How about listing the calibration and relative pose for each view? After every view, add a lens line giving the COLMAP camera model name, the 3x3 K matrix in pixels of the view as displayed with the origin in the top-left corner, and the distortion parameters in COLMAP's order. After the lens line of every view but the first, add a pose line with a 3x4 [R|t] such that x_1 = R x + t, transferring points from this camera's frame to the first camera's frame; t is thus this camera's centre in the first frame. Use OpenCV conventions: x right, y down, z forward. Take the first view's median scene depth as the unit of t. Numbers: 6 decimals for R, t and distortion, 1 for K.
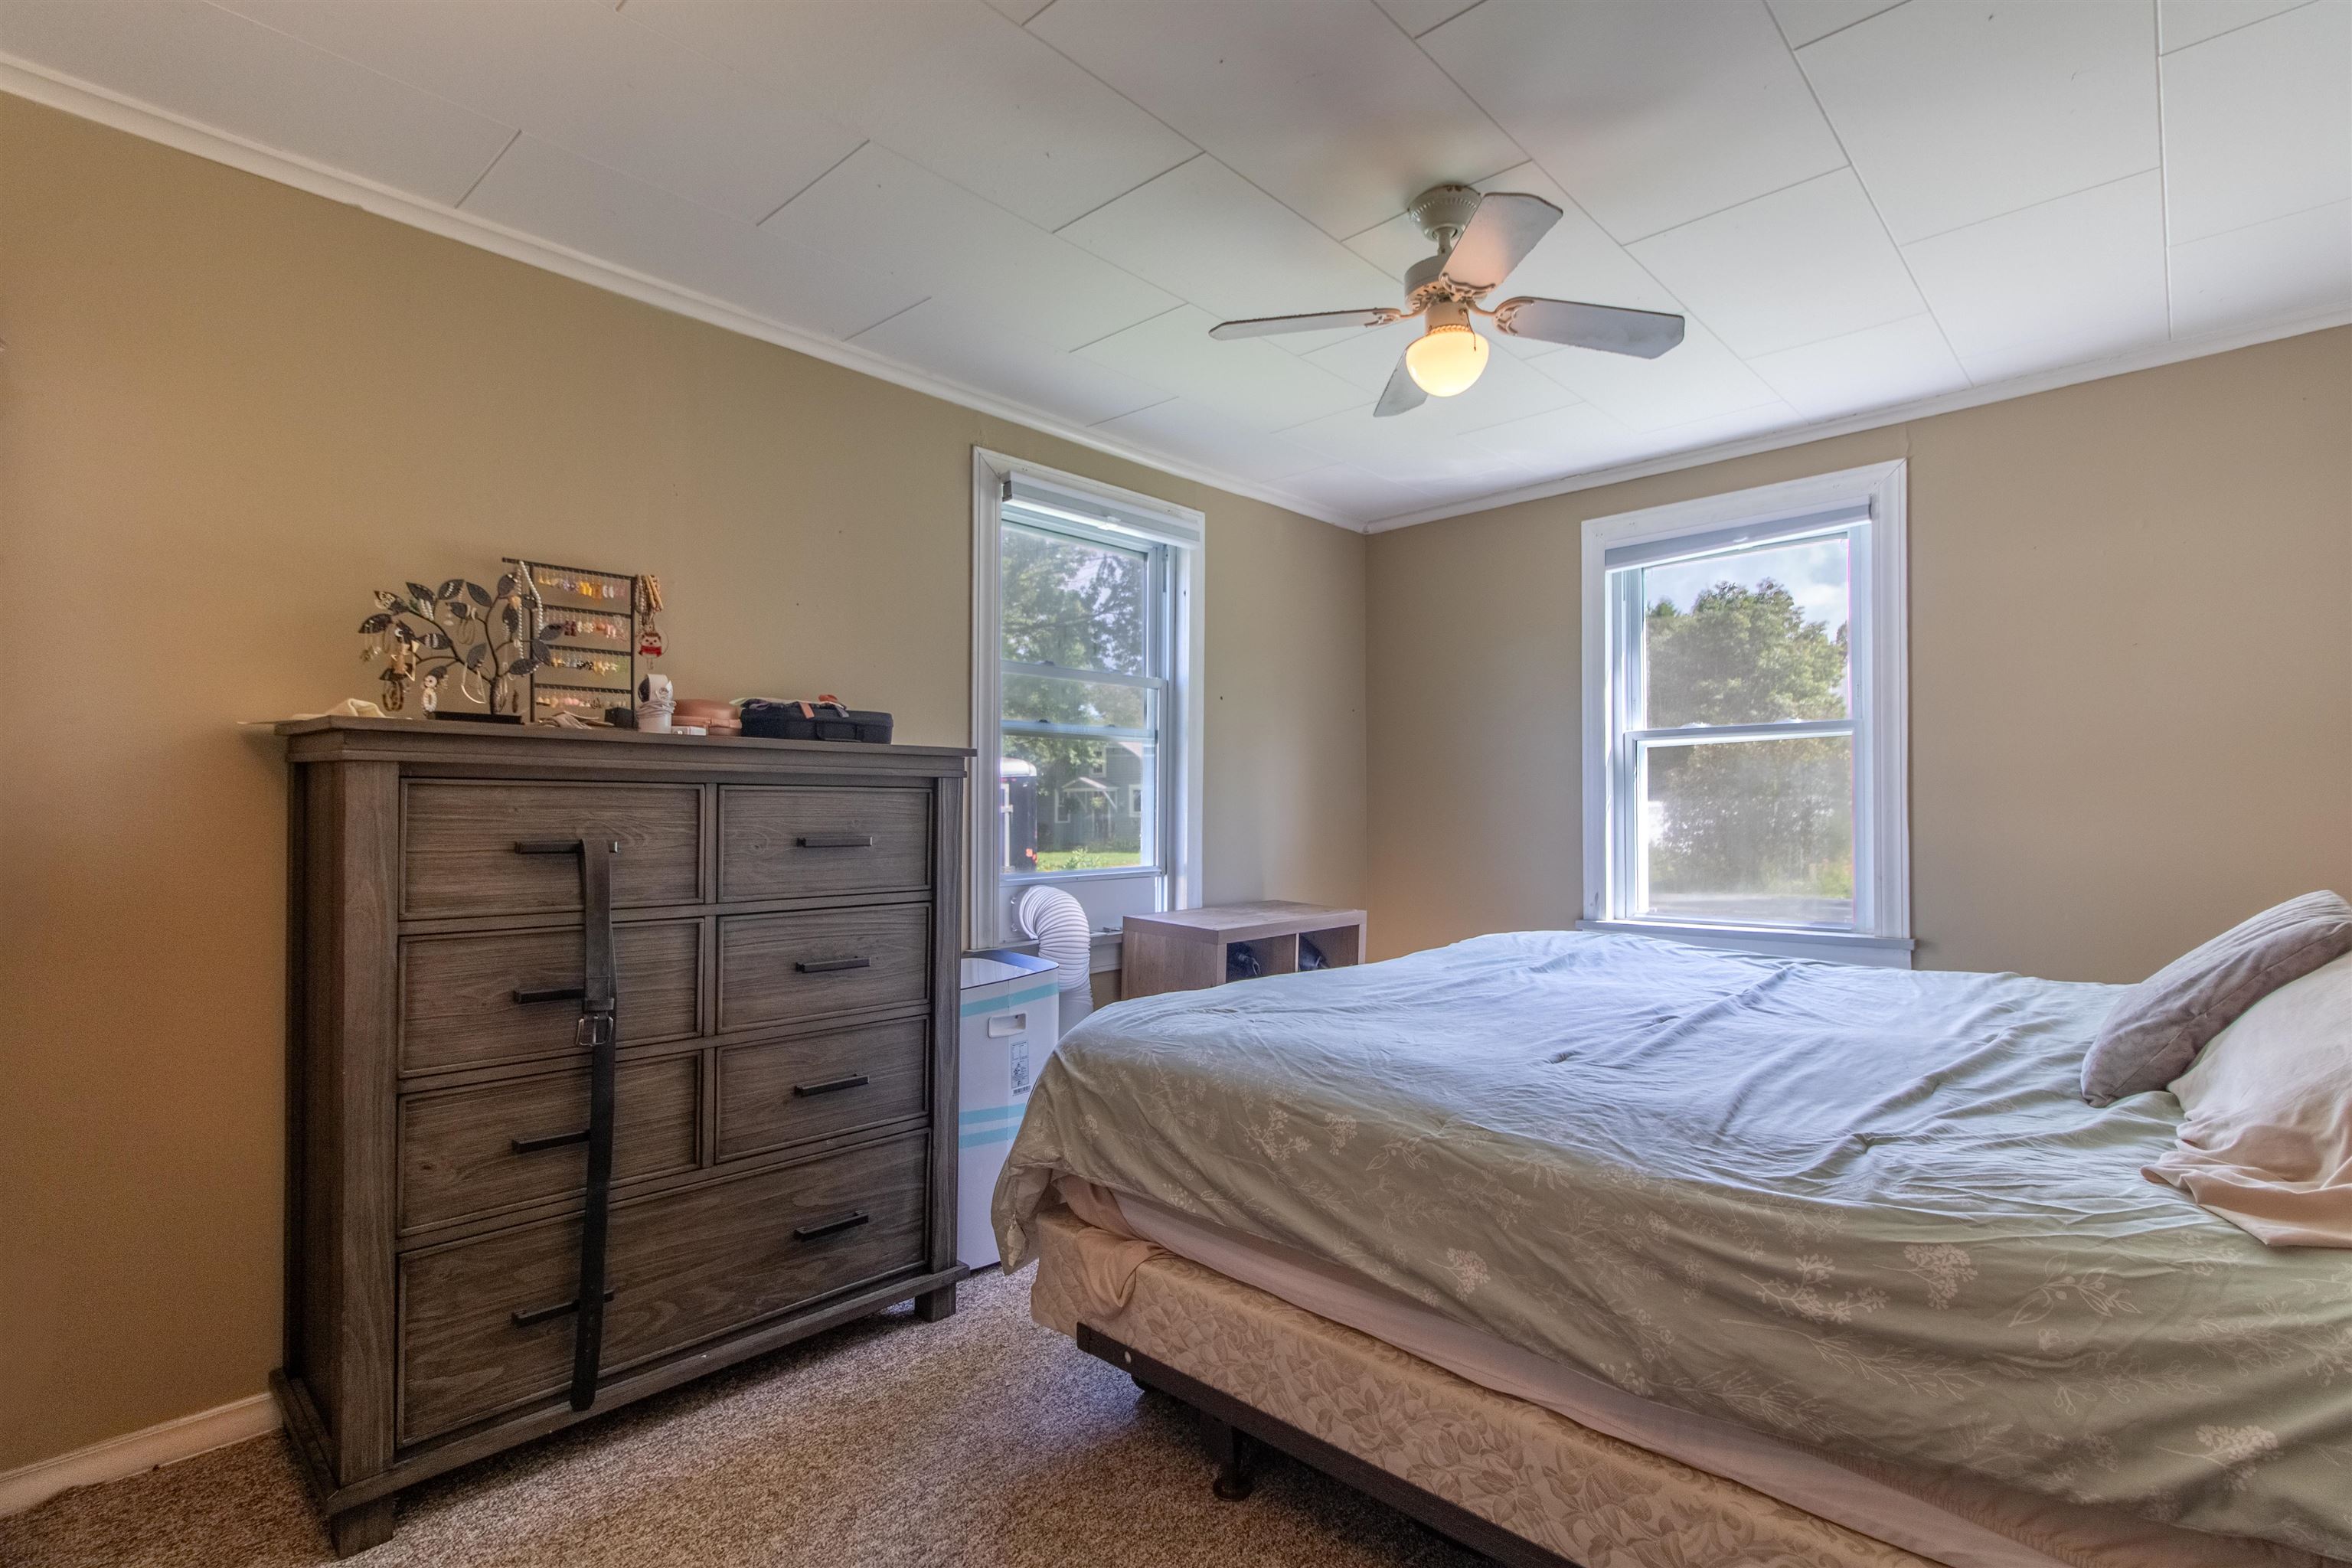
lens RADIAL K [[1099.5, 0, 1173.9], [0, 1099.5, 795.4], [0, 0, 1]] dist [-0.002053, 0.000790]
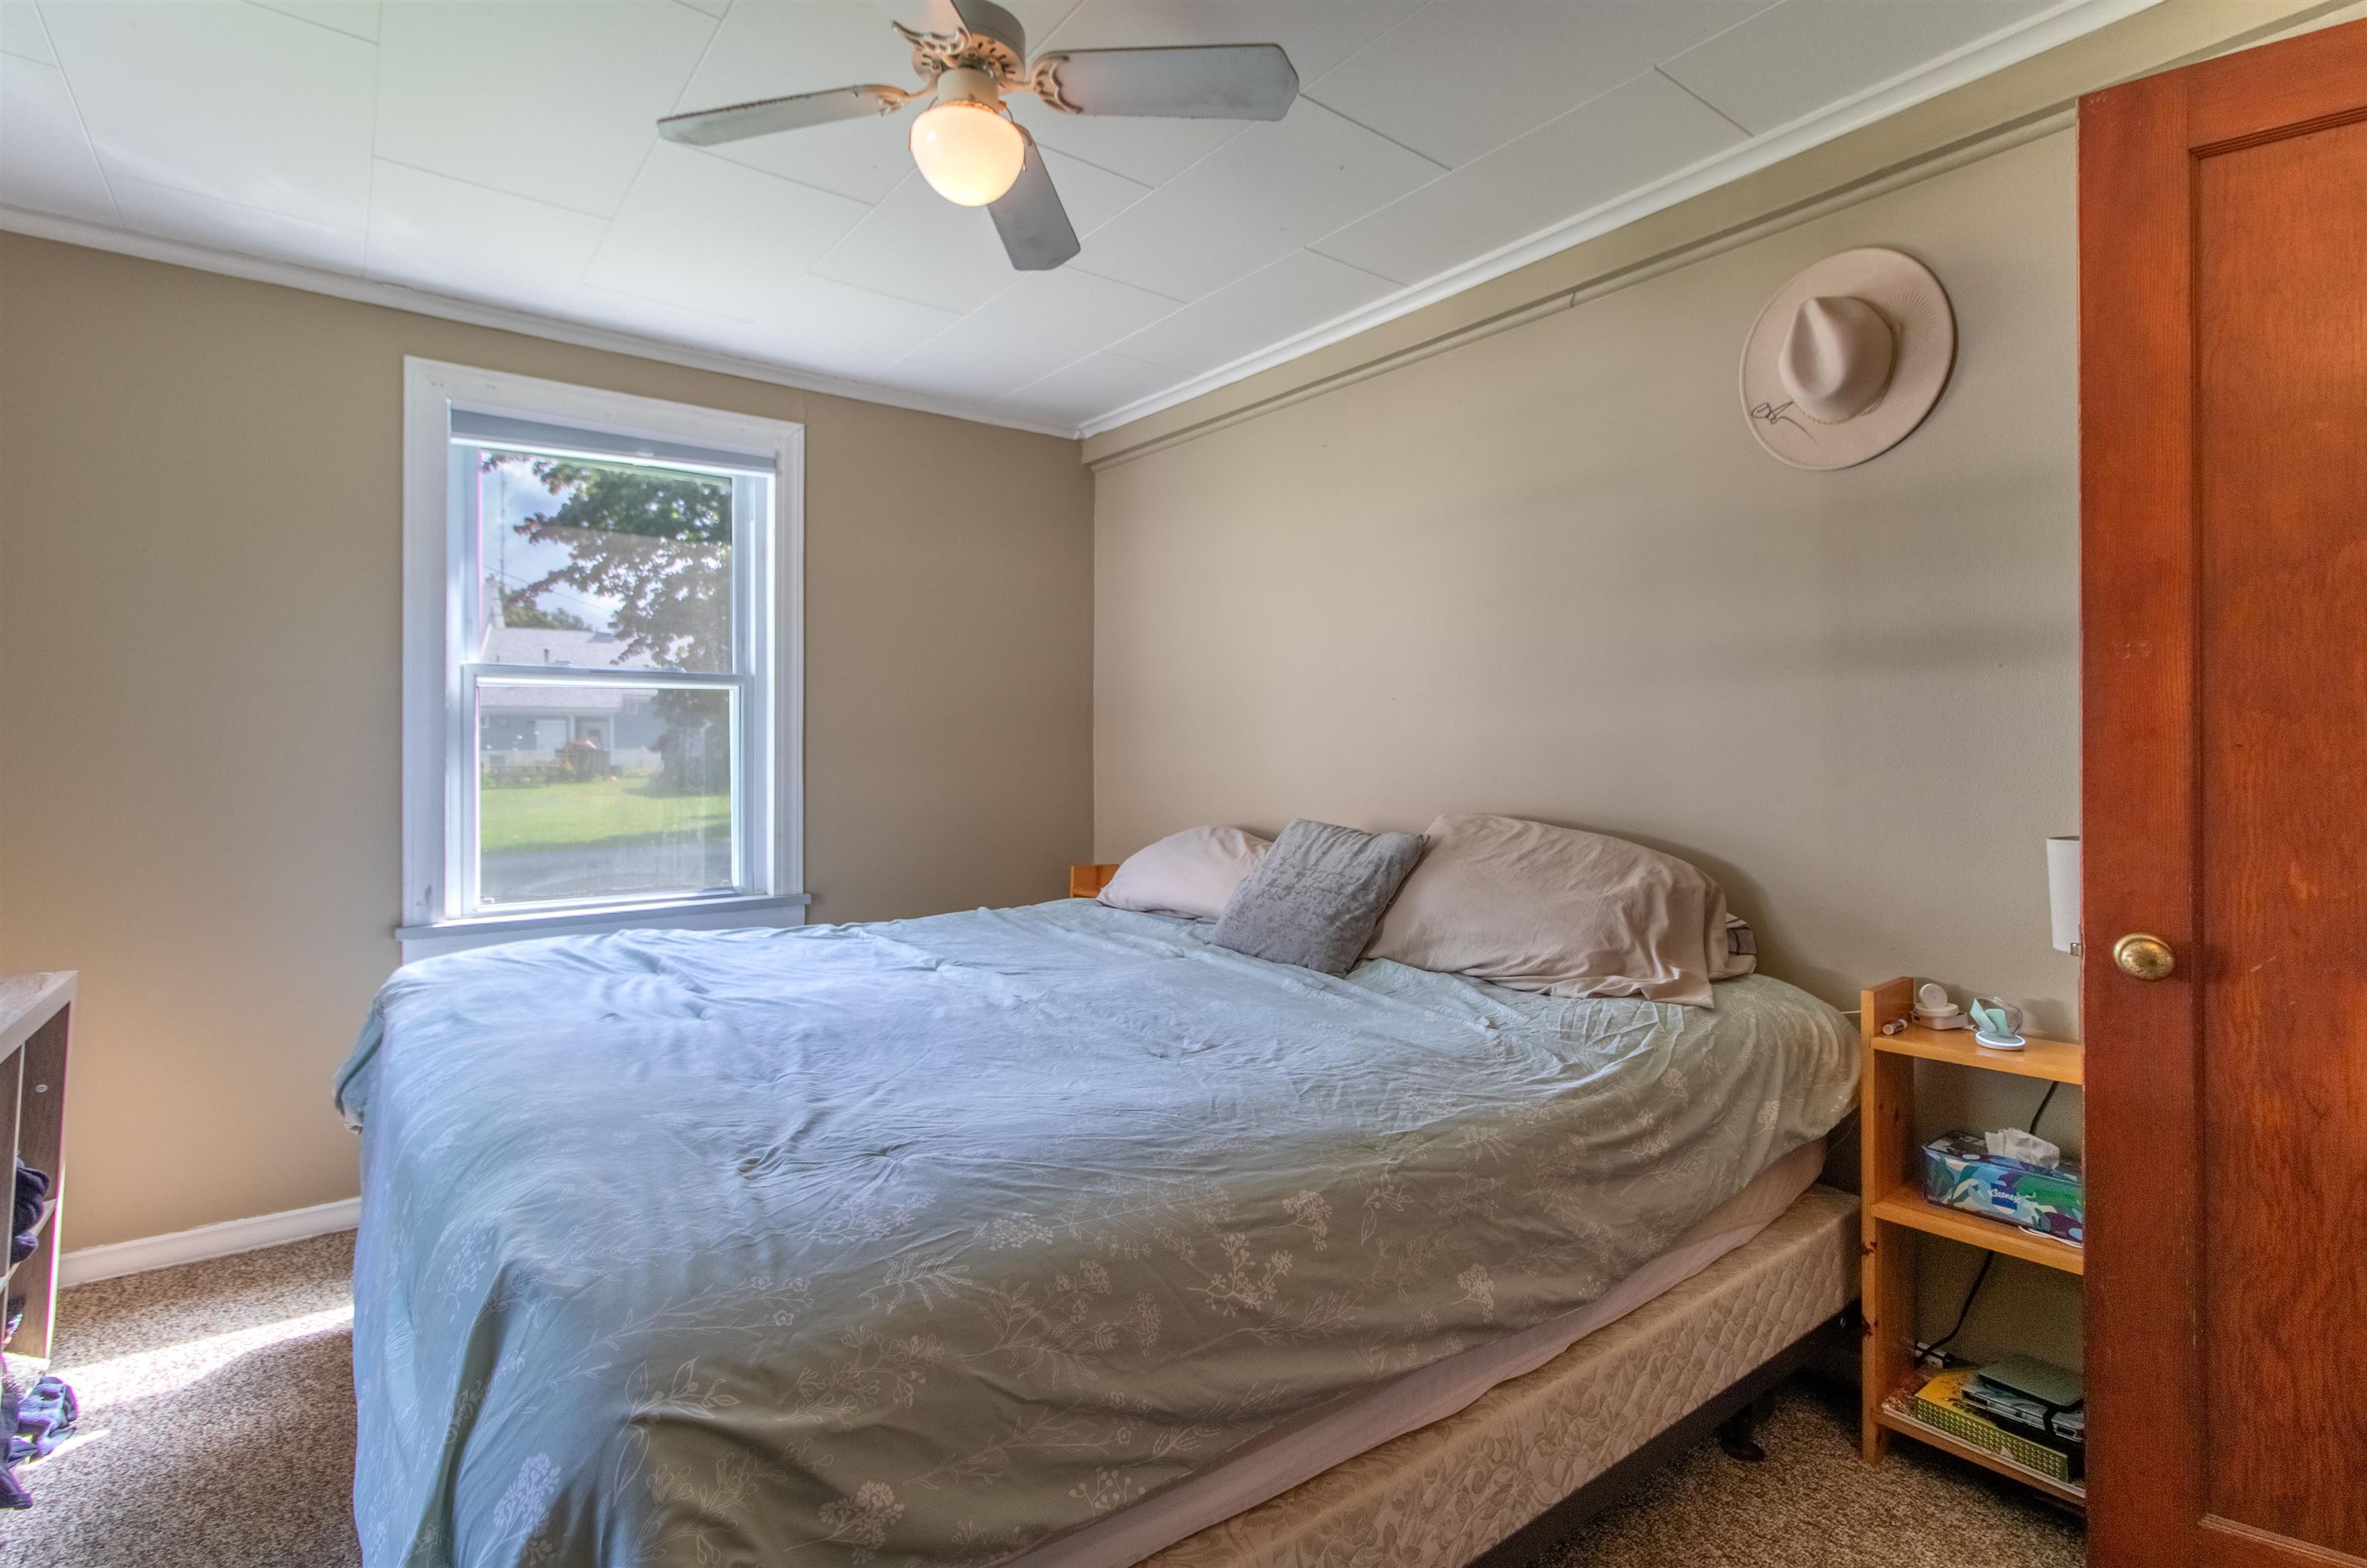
lens RADIAL K [[1106.5, 0, 1193.0], [0, 1106.5, 743.9], [0, 0, 1]] dist [-0.002053, 0.000790]
pose [[0.156039, 0.017014, 0.987604, -0.595116], [-0.010835, 0.999821, -0.015513, 0.006030], [-0.987692, -0.008281, 0.156195, 0.977772]]
